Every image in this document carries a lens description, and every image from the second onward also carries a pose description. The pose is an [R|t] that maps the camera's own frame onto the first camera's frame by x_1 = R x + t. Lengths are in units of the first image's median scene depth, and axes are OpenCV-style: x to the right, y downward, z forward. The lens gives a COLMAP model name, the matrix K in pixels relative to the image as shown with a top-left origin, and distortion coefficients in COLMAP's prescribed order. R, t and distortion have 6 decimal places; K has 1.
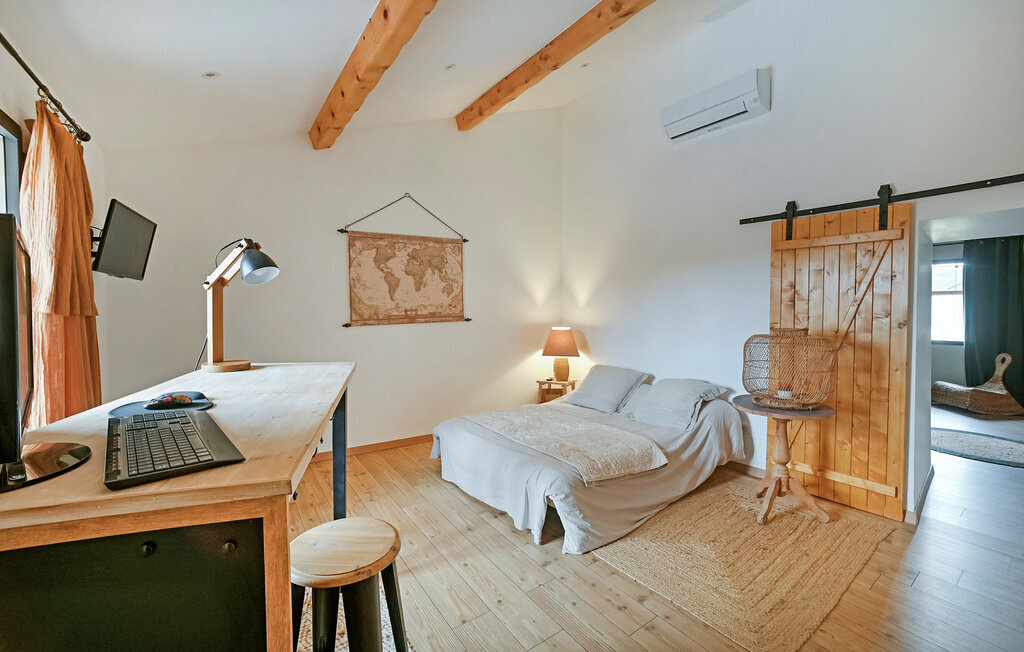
lens RADIAL K [[416.0, 0, 515.8], [0, 416.0, 311.4], [0, 0, 1]] dist [-0.044347, 0.027945]
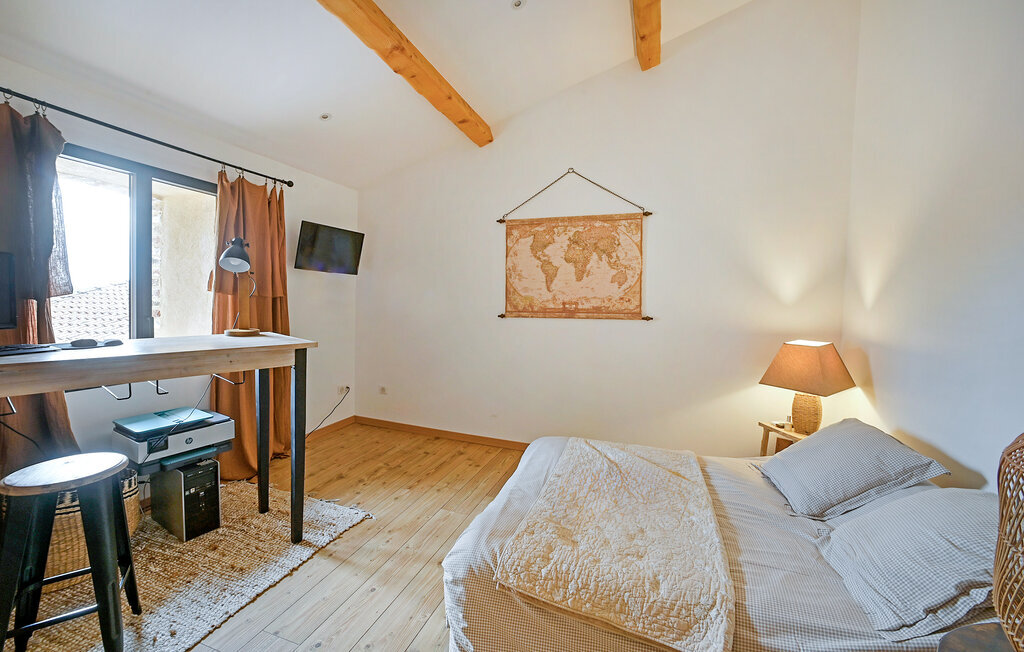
lens RADIAL K [[426.6, 0, 509.8], [0, 426.6, 310.2], [0, 0, 1]] dist [-0.059596, 0.031263]
pose [[0.582896, 0.037196, -0.811695, 0.397051], [-0.038764, 0.999087, 0.017946, 0.000983], [0.811622, 0.021004, 0.583806, 0.383313]]
